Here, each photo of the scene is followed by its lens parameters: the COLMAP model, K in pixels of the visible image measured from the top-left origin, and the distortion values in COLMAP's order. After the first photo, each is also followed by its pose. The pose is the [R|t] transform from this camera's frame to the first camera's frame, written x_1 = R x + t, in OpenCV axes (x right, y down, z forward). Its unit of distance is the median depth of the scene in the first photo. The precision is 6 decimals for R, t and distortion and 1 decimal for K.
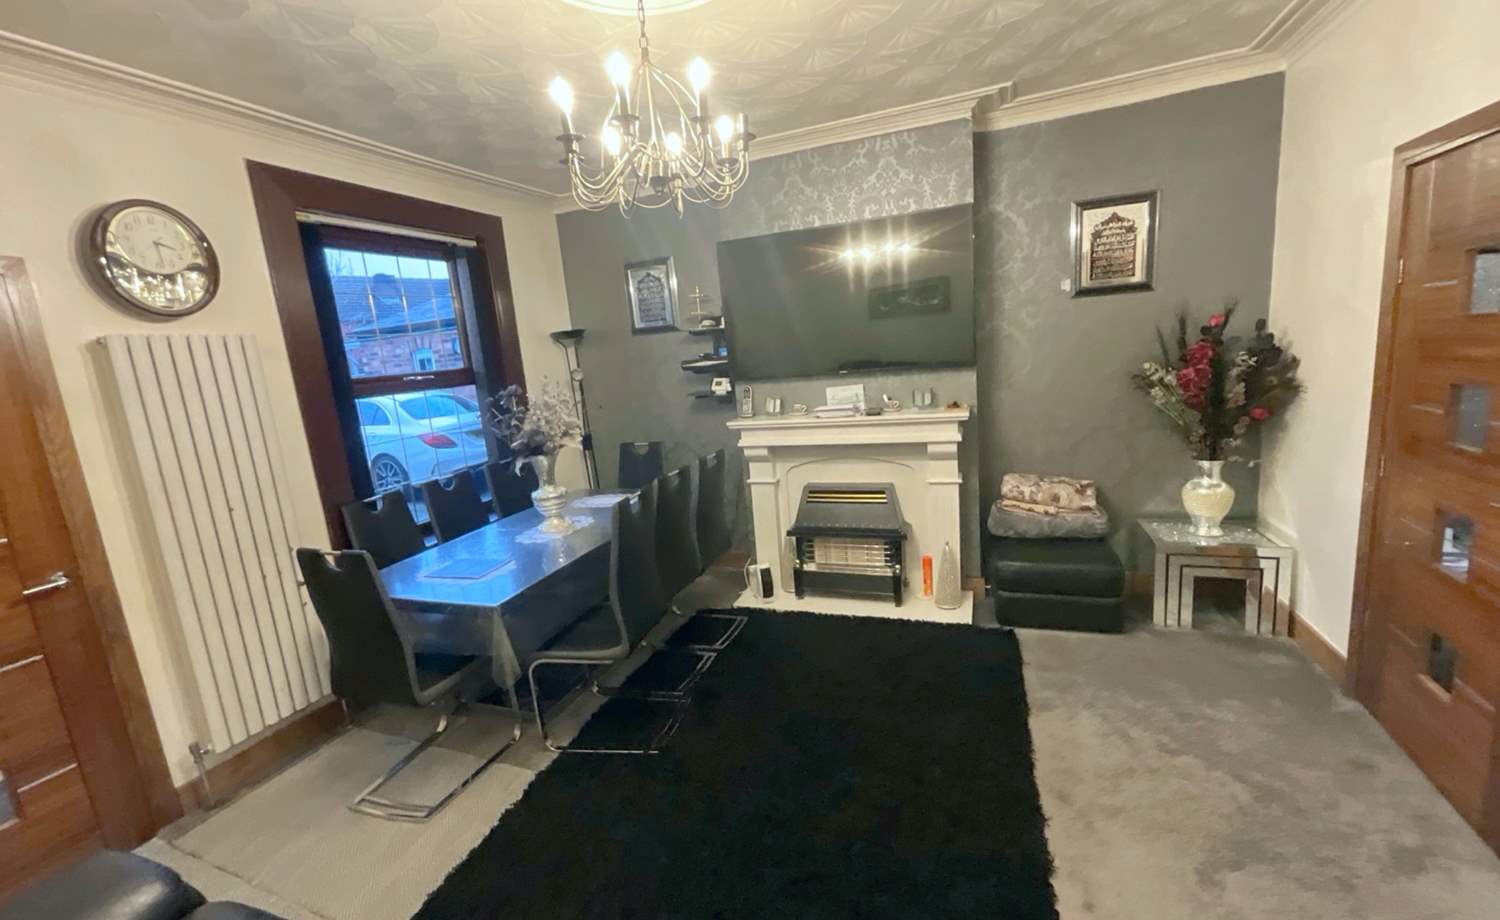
lens RADIAL K [[610.1, 0, 749.7], [0, 610.1, 457.0], [0, 0, 1]] dist [-0.000263, 0.000340]
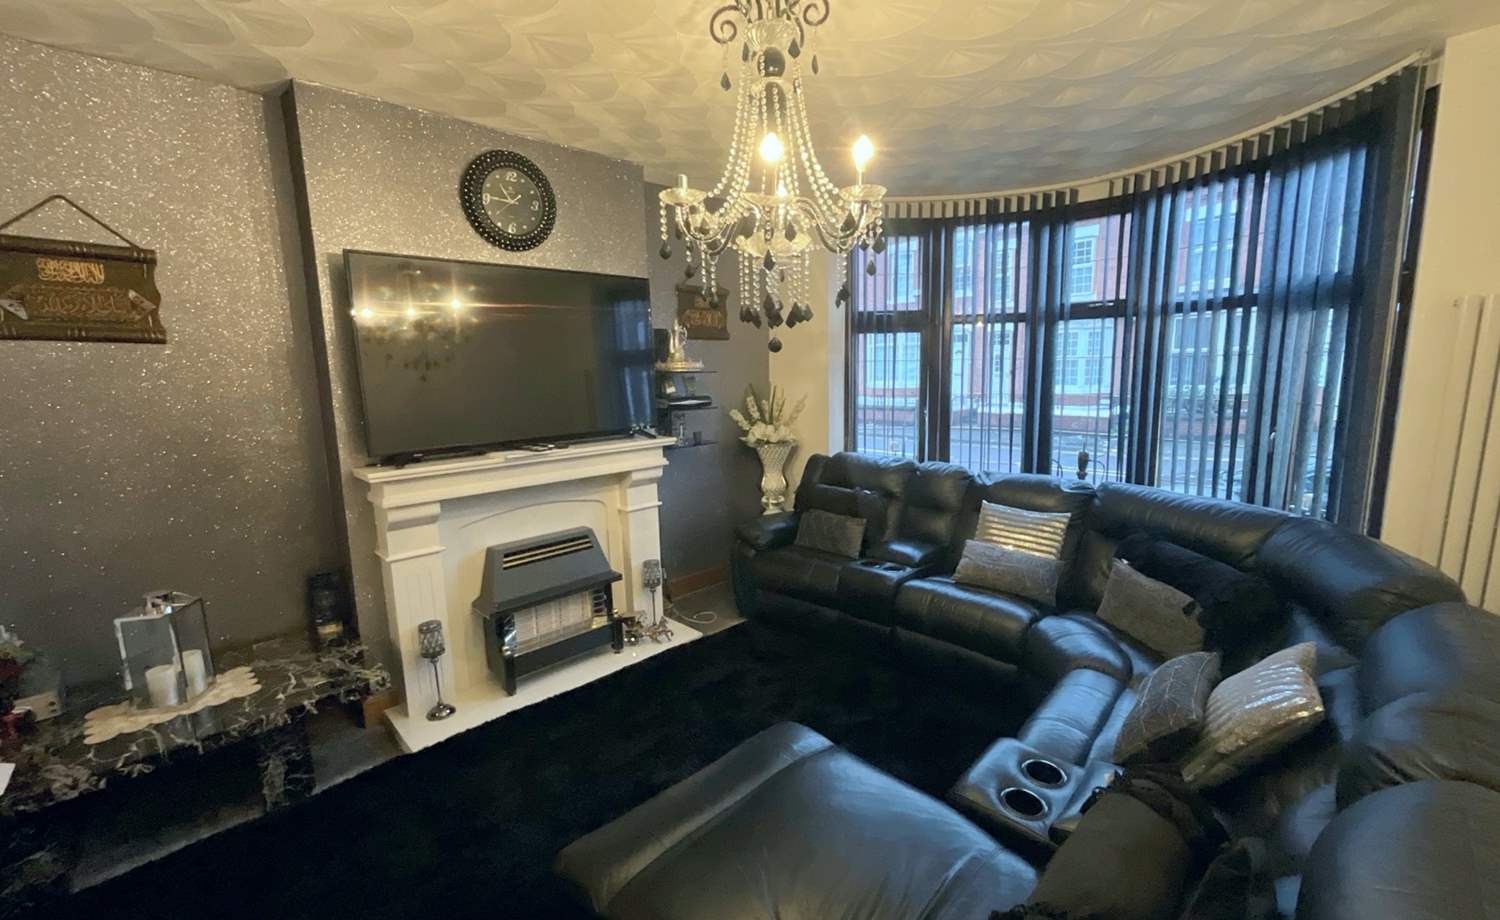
lens RADIAL K [[610.1, 0, 754.6], [0, 610.1, 464.0], [0, 0, 1]] dist [-0.000263, 0.000340]
pose [[0.430434, -0.056370, 0.900860, -0.538262], [0.153678, 0.988053, -0.011601, 0.007642], [-0.889444, 0.143436, 0.433954, 0.437399]]
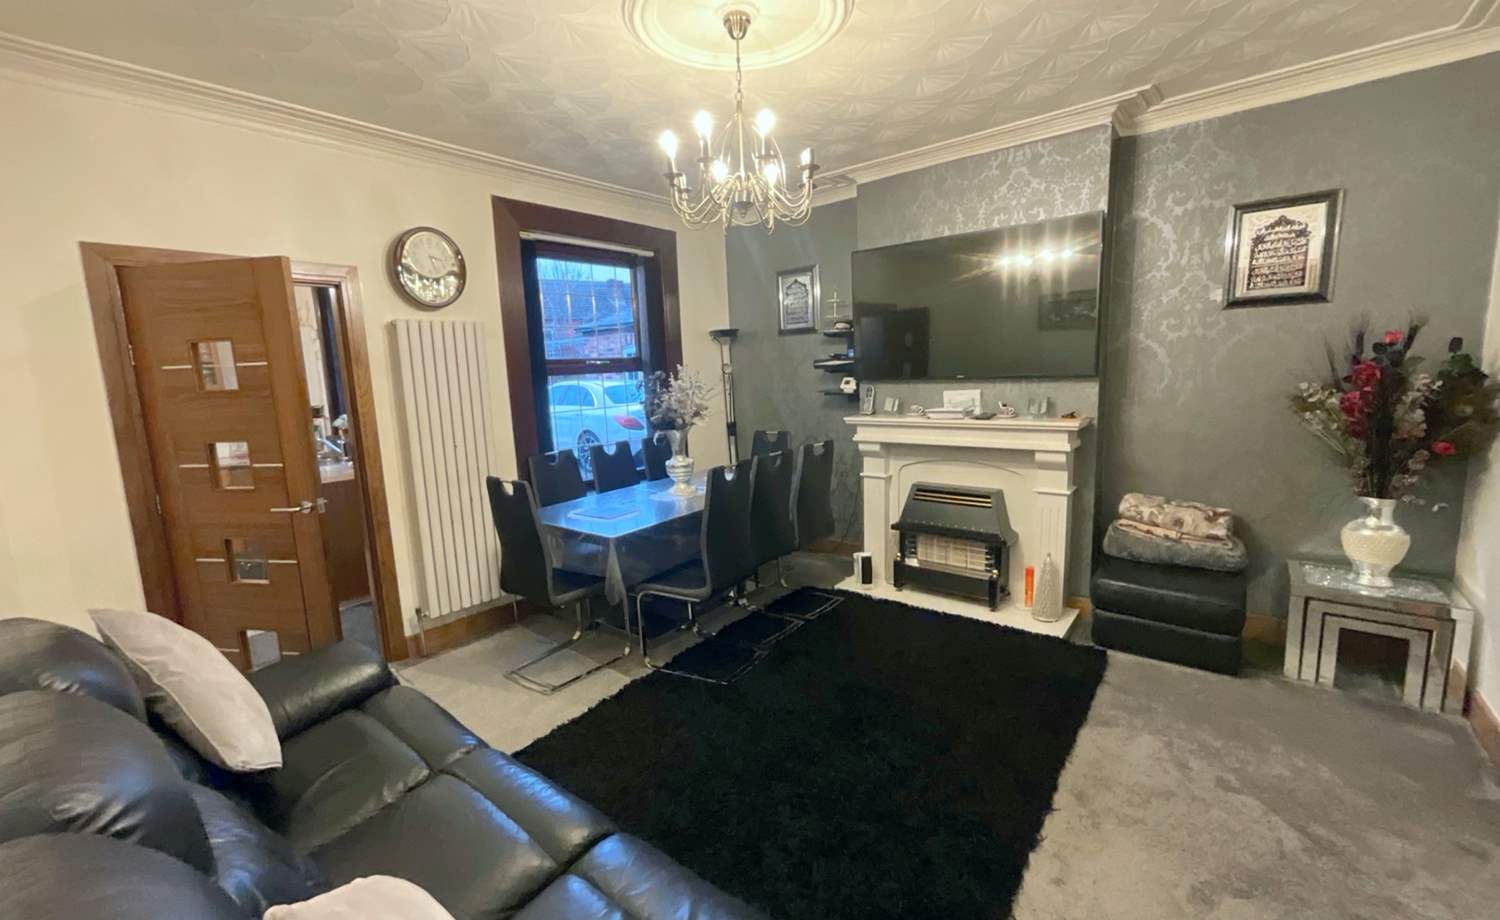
lens RADIAL K [[610.1, 0, 749.9], [0, 610.1, 455.2], [0, 0, 1]] dist [-0.000263, 0.000340]
pose [[0.948494, 0.093077, -0.302814, 0.163184], [-0.097594, 0.995226, 0.000216, 0.031271], [0.301389, 0.029348, 0.953050, -0.096466]]
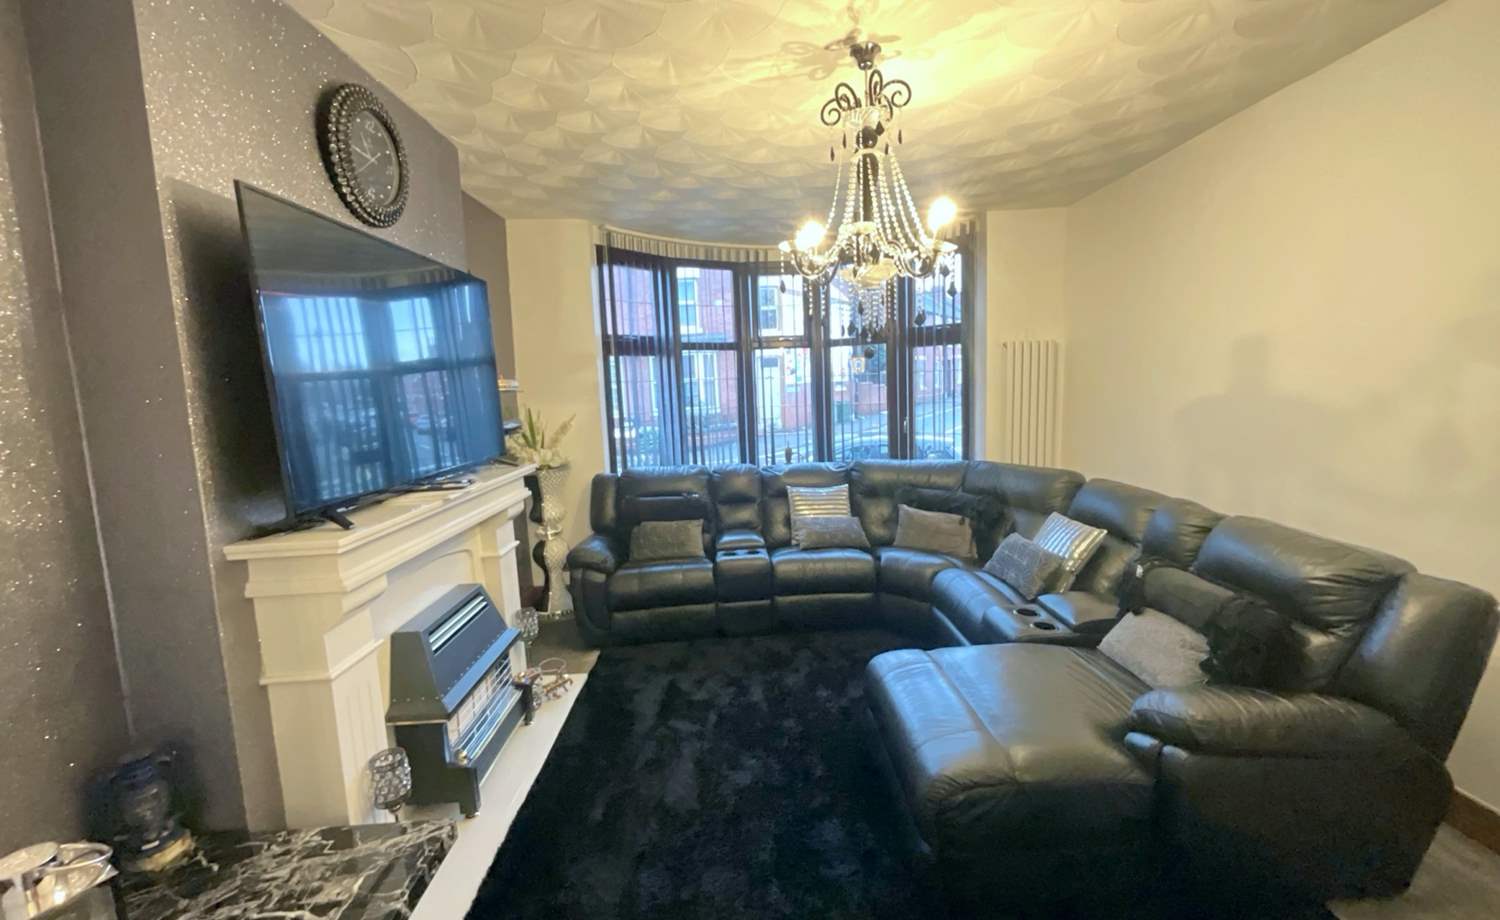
lens RADIAL K [[610.1, 0, 754.8], [0, 610.1, 462.6], [0, 0, 1]] dist [-0.000263, 0.000340]
pose [[-0.367984, -0.012119, 0.929753, -0.634358], [0.248746, 0.962188, 0.110992, -0.092474], [-0.895943, 0.272116, -0.351056, 1.041978]]
